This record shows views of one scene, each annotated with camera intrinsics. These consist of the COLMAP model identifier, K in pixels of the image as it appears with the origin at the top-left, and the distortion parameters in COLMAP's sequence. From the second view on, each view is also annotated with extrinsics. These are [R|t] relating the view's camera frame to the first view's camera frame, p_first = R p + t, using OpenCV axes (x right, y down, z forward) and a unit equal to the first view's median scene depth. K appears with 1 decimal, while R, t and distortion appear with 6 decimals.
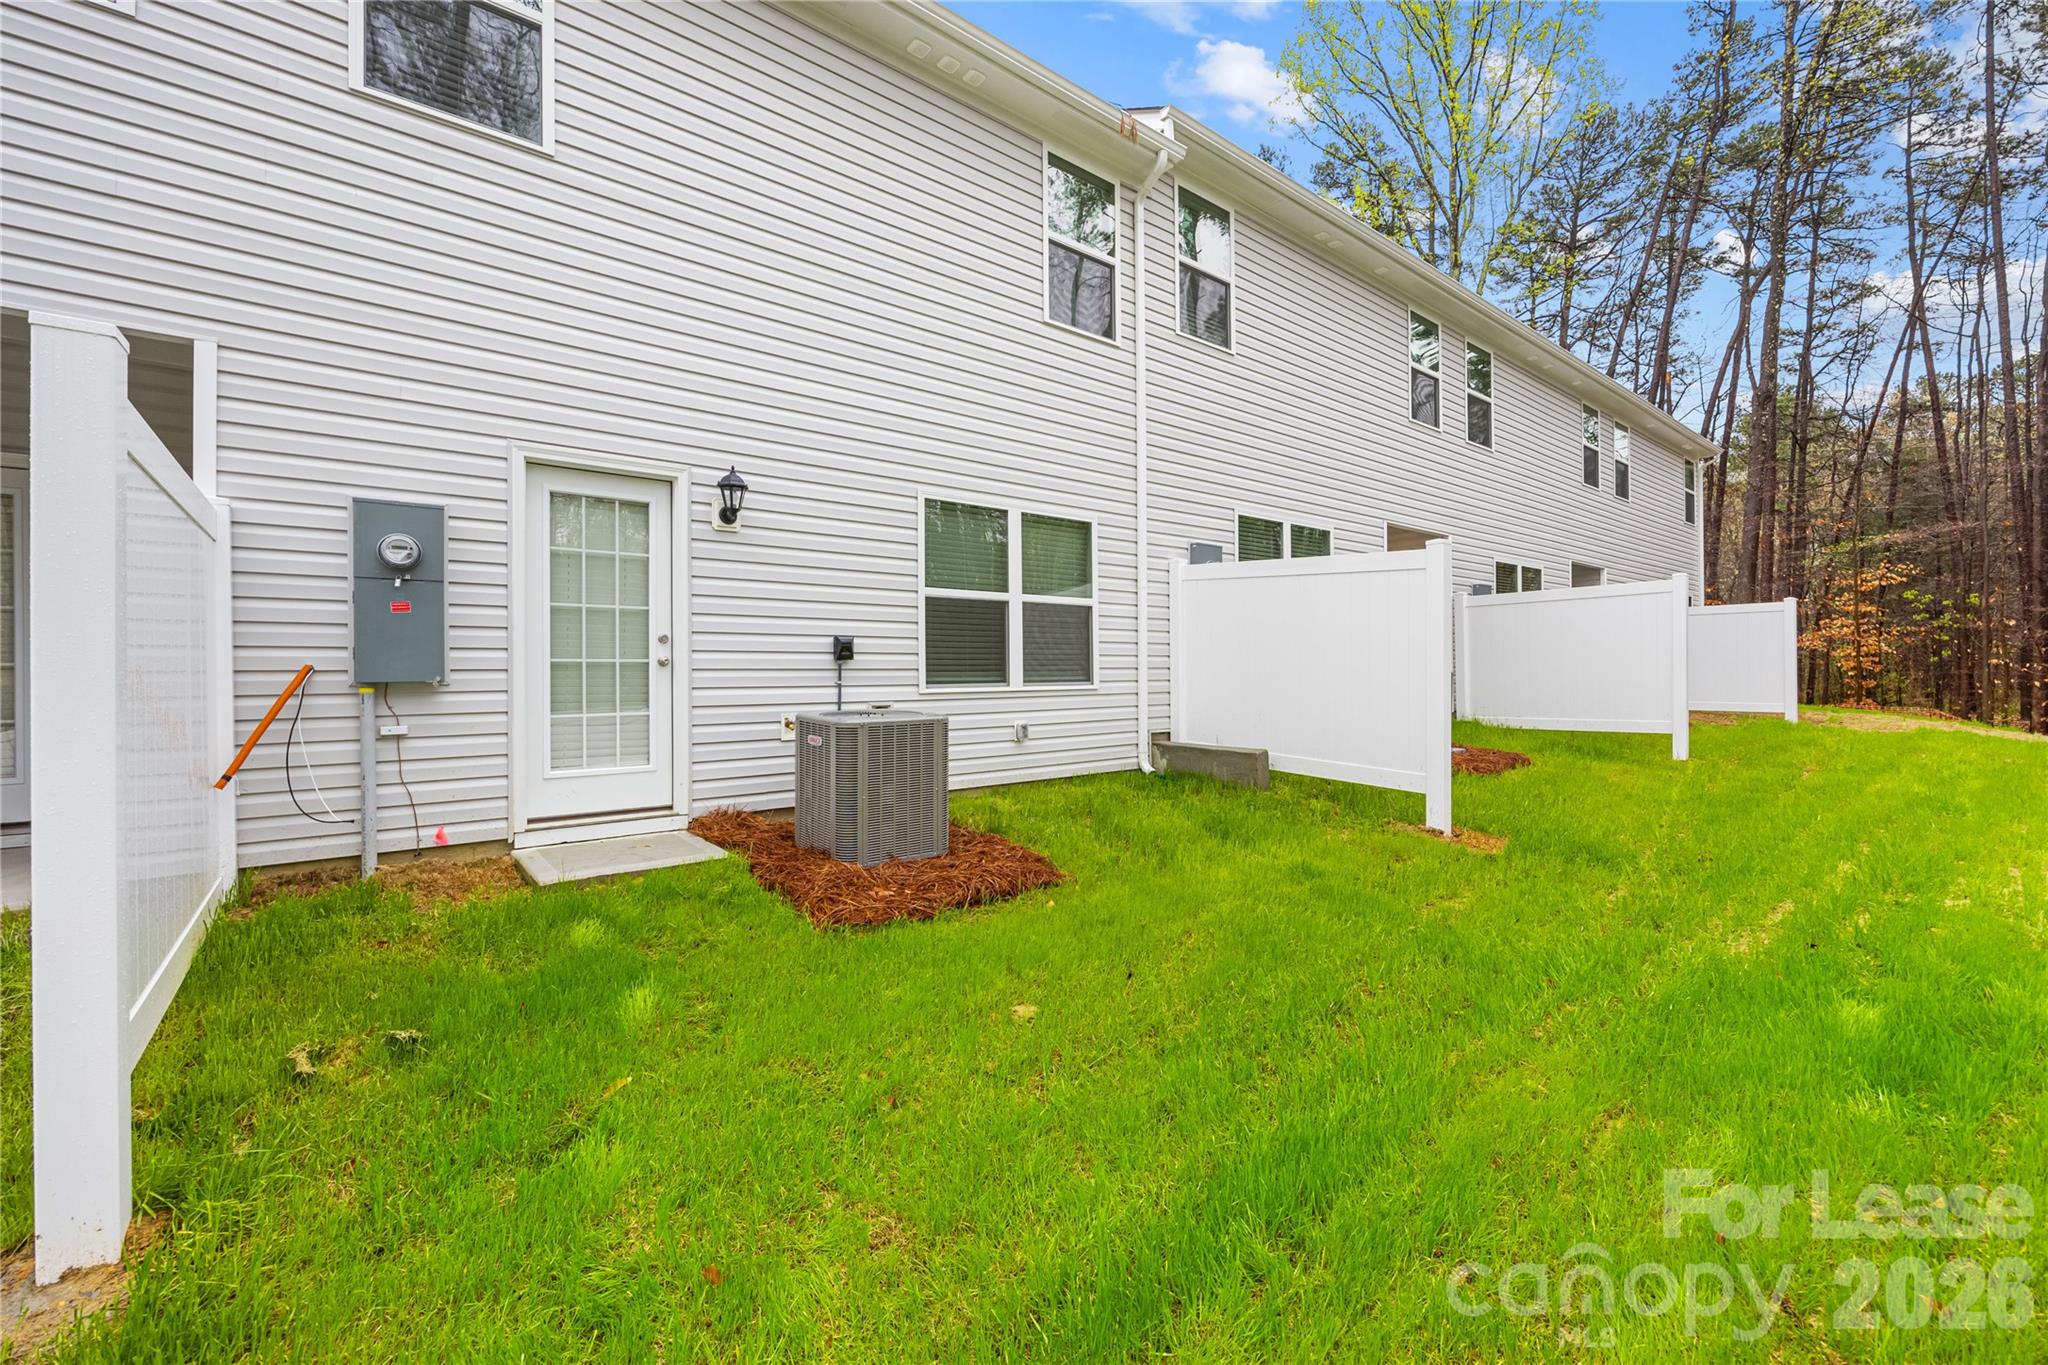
lens RADIAL K [[835.5, 0, 1030.8], [0, 835.5, 676.3], [0, 0, 1]] dist [-0.000671, 0.000592]
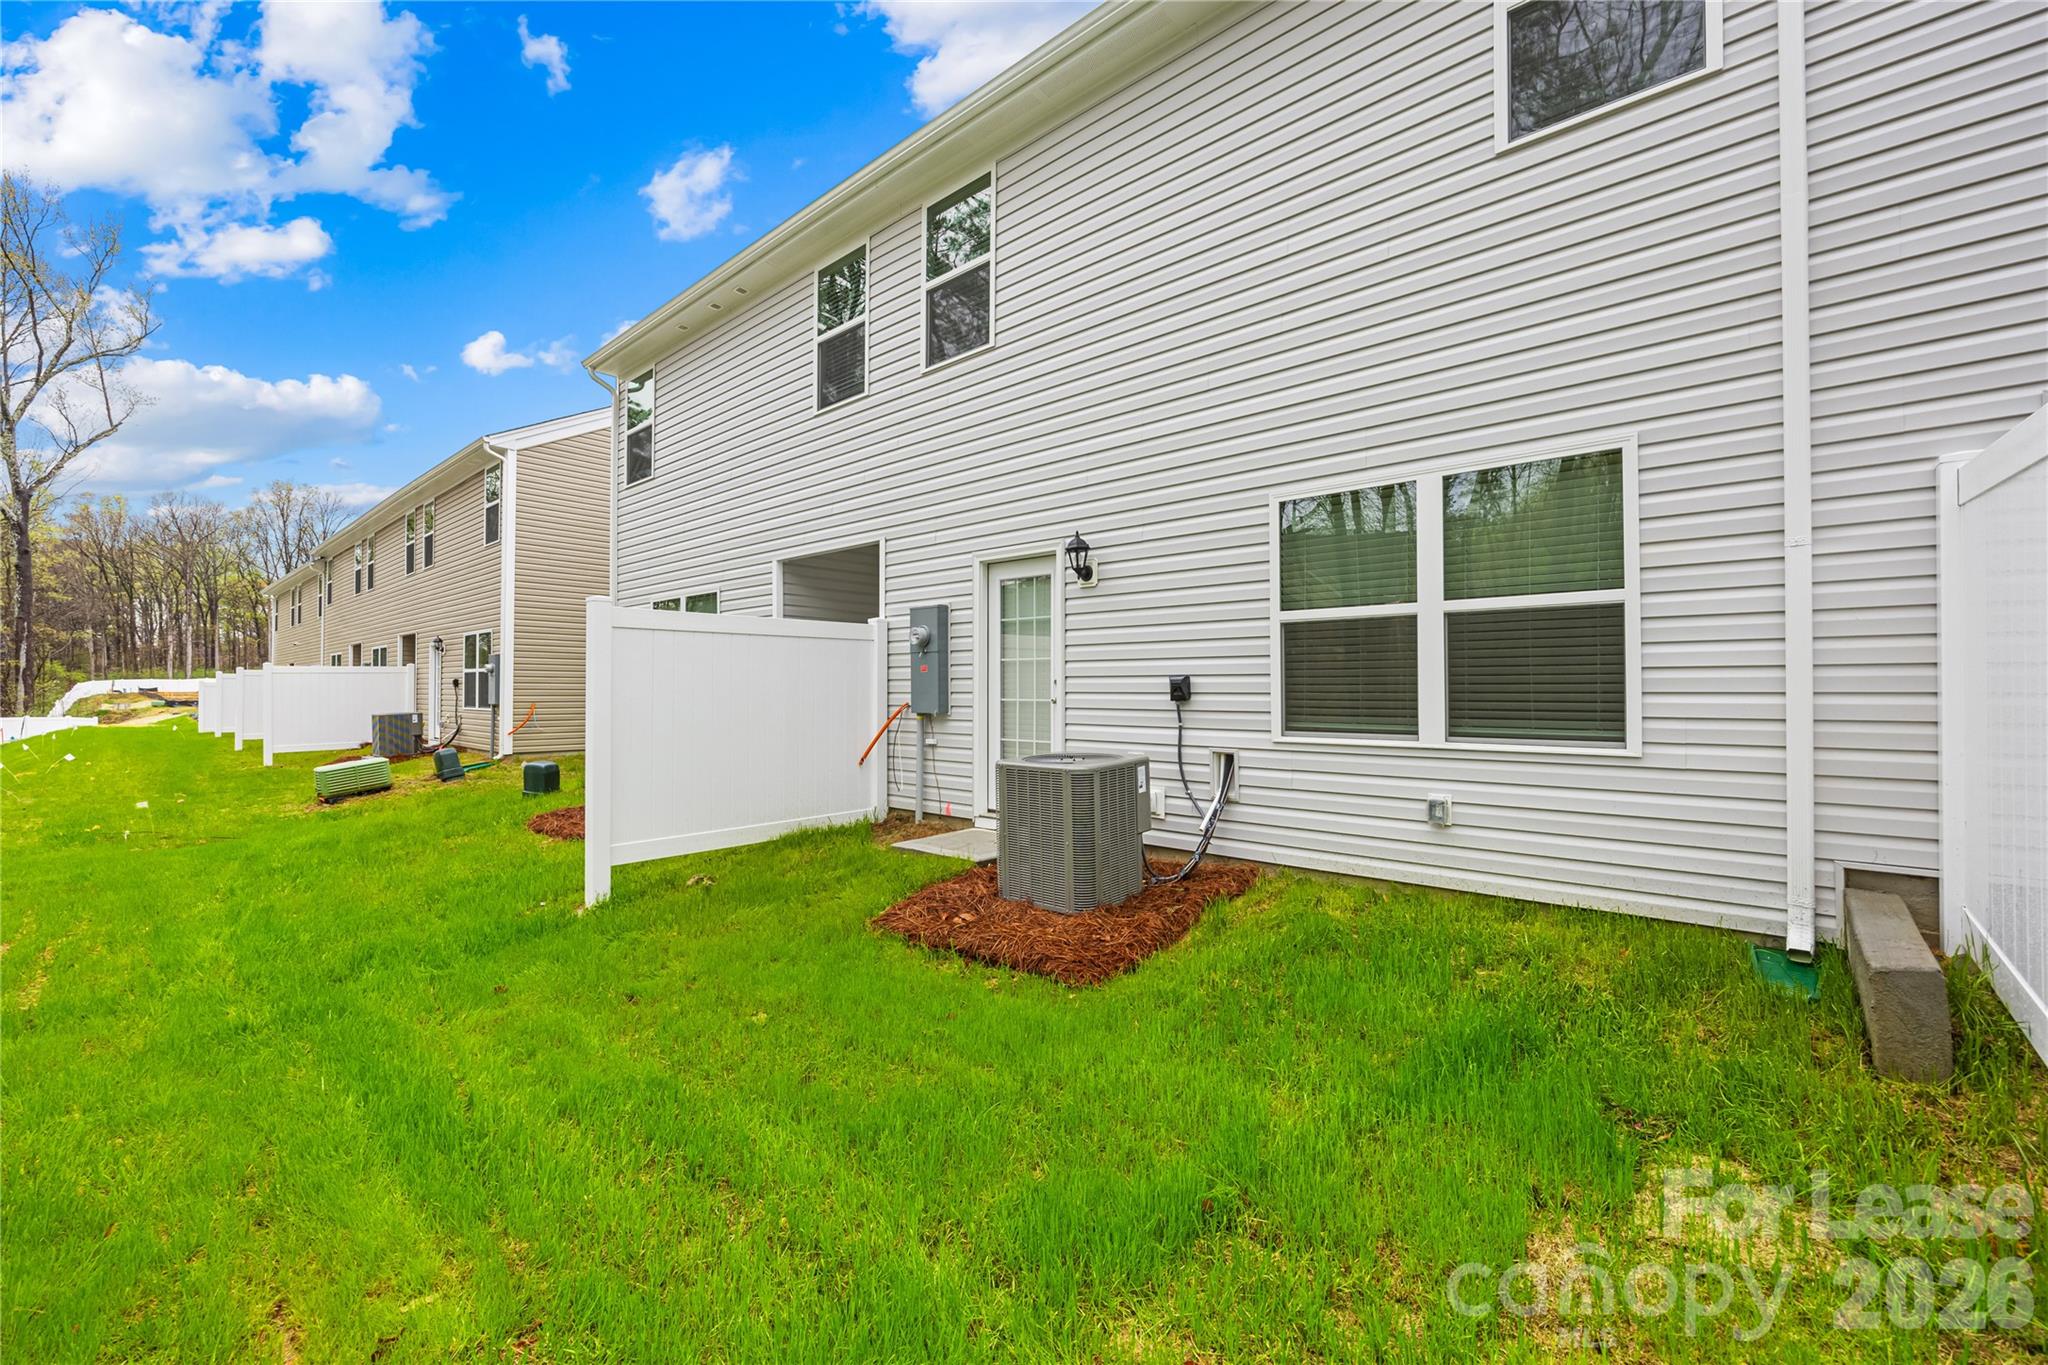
lens RADIAL K [[835.5, 0, 1030.8], [0, 835.5, 676.3], [0, 0, 1]] dist [-0.000671, 0.000592]
pose [[0.165160, -0.008551, -0.986230, 0.676641], [-0.003496, 0.999951, -0.009256, -0.037441], [0.986261, 0.004977, 0.165122, 0.667495]]
